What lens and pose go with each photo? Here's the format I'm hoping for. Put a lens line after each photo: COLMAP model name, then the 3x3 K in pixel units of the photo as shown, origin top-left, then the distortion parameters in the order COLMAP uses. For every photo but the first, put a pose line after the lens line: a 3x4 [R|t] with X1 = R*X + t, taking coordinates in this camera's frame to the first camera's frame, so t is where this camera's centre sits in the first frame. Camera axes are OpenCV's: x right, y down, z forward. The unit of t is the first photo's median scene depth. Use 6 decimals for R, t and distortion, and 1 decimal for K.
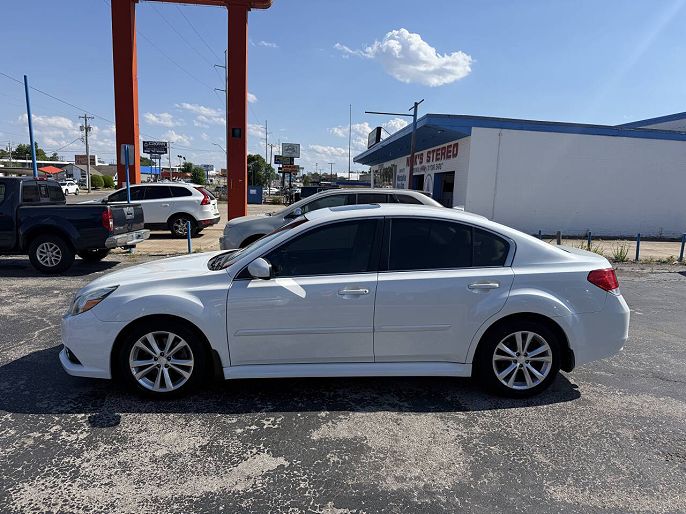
lens RADIAL K [[473.0, 0, 340.7], [0, 473.0, 270.3], [0, 0, 1]] dist [0.072376, -0.112186]
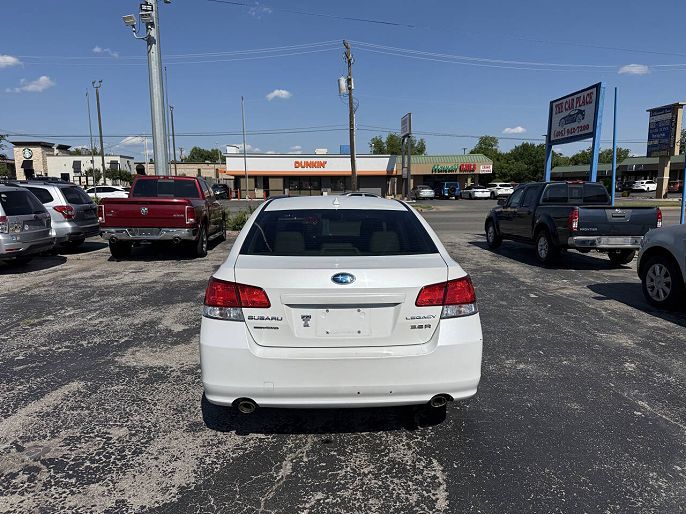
lens RADIAL K [[478.1, 0, 342.5], [0, 478.1, 264.2], [0, 0, 1]] dist [0.030050, -0.034153]
pose [[0.005927, 0.130296, -0.991457, 0.276355], [-0.163292, 0.978293, 0.127590, -0.032299], [0.986560, 0.161140, 0.027075, 0.250557]]
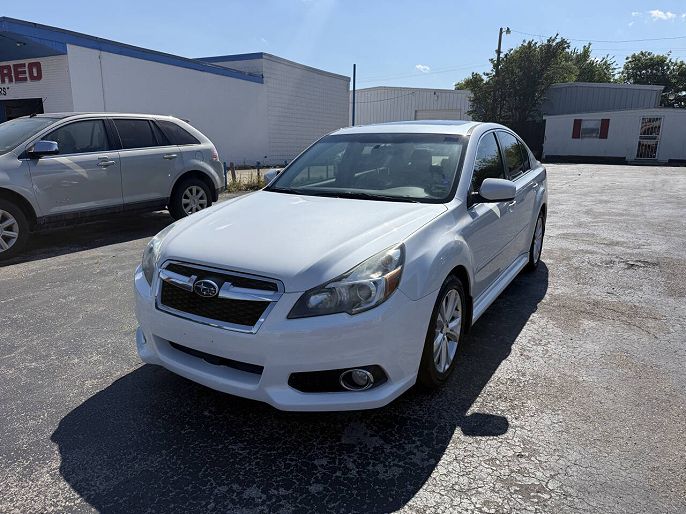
lens RADIAL K [[478.1, 0, 342.5], [0, 478.1, 264.2], [0, 0, 1]] dist [0.030050, -0.034153]
pose [[0.553795, -0.229943, 0.800273, -0.211324], [0.142087, 0.973113, 0.181279, -0.014191], [-0.820440, 0.013317, 0.571577, 0.143249]]
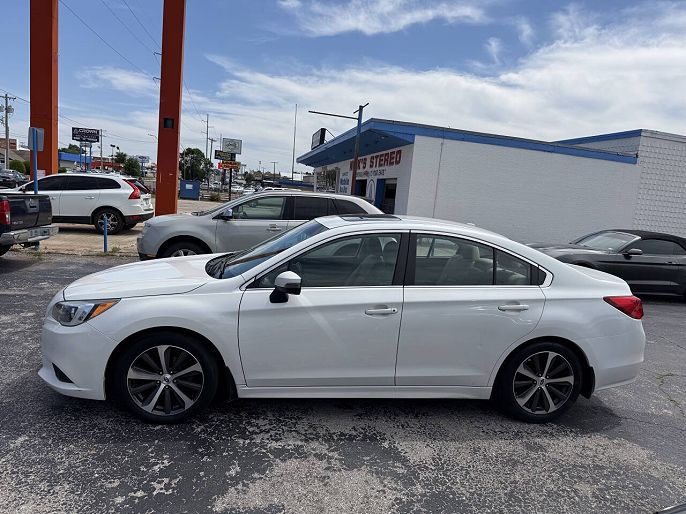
lens RADIAL K [[479.4, 0, 340.4], [0, 479.4, 261.5], [0, 0, 1]] dist [0.027213, -0.032959]
pose [[0.991829, 0.034255, 0.122891, 0.006018], [-0.031483, 0.999206, -0.024432, -0.007514], [-0.123630, 0.020364, 0.992119, 0.031719]]
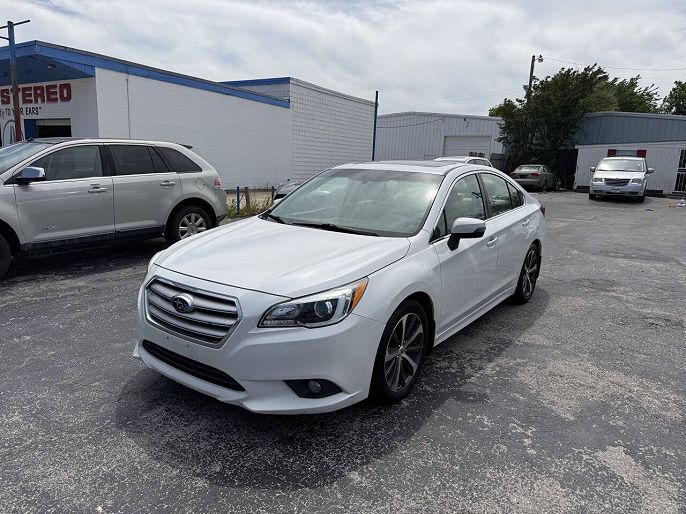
lens RADIAL K [[479.4, 0, 340.4], [0, 479.4, 261.5], [0, 0, 1]] dist [0.027213, -0.032959]
pose [[0.610636, -0.168494, 0.773779, -0.177229], [0.112426, 0.985651, 0.125909, -0.020336], [-0.783891, 0.010108, 0.620817, 0.136294]]
